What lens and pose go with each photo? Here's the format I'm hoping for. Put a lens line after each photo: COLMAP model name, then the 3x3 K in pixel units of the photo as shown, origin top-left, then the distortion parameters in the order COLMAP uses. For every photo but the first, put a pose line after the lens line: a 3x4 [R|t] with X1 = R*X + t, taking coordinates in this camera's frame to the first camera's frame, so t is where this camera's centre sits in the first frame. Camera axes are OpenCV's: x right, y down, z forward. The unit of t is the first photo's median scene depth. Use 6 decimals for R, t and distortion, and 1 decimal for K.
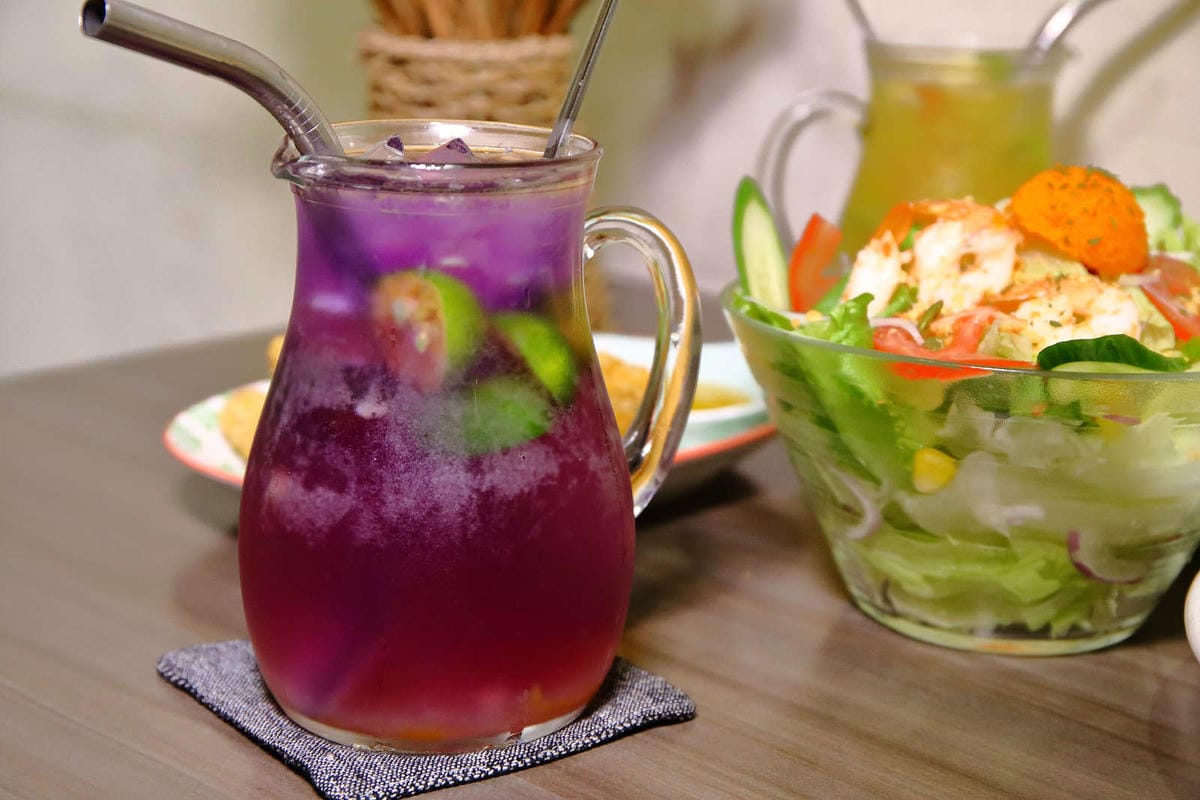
lens RADIAL K [[2383.3, 0, 600.0], [0, 2383.3, 400.0], [0, 0, 1]] dist [0.081695, 0.148920]
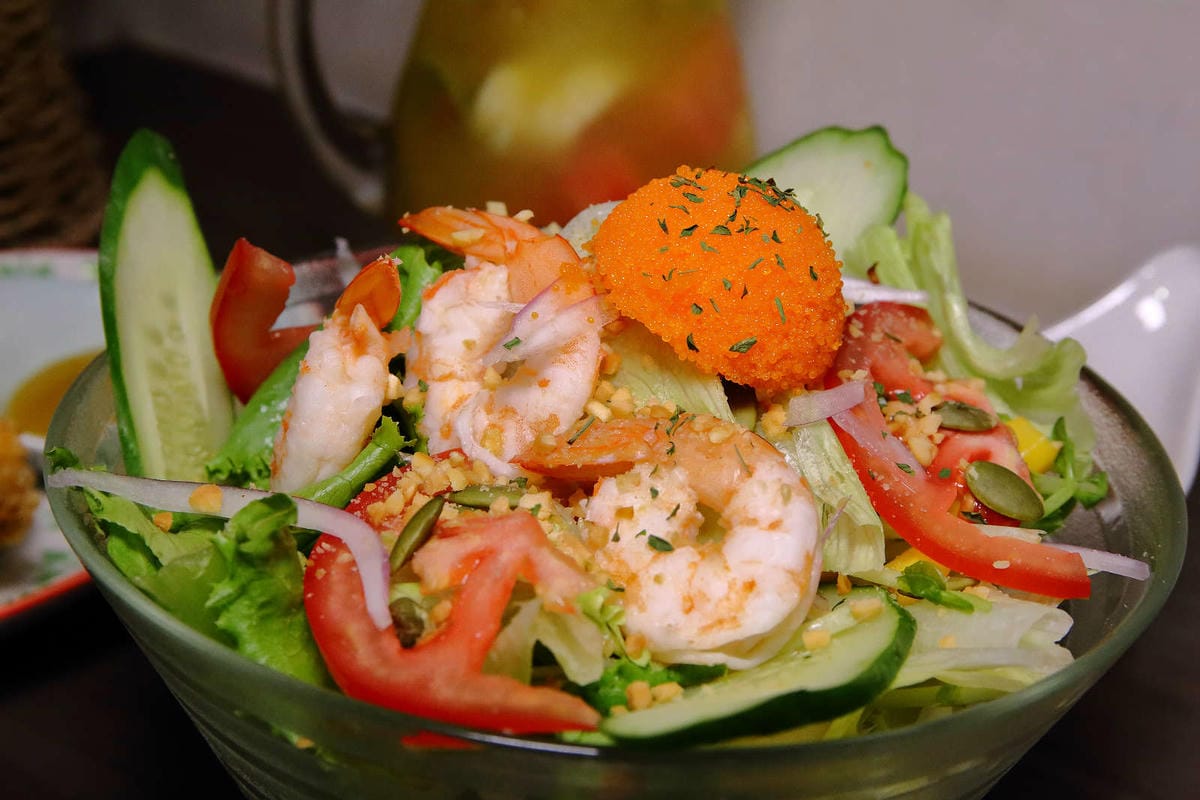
lens RADIAL K [[2155.2, 0, 600.0], [0, 2155.2, 400.0], [0, 0, 1]] dist [0.033811, 0.133117]
pose [[0.994676, -0.017193, 0.101612, 0.126187], [-0.004637, 0.977521, 0.210788, -0.153244], [-0.102952, -0.210137, 0.972236, 0.537213]]
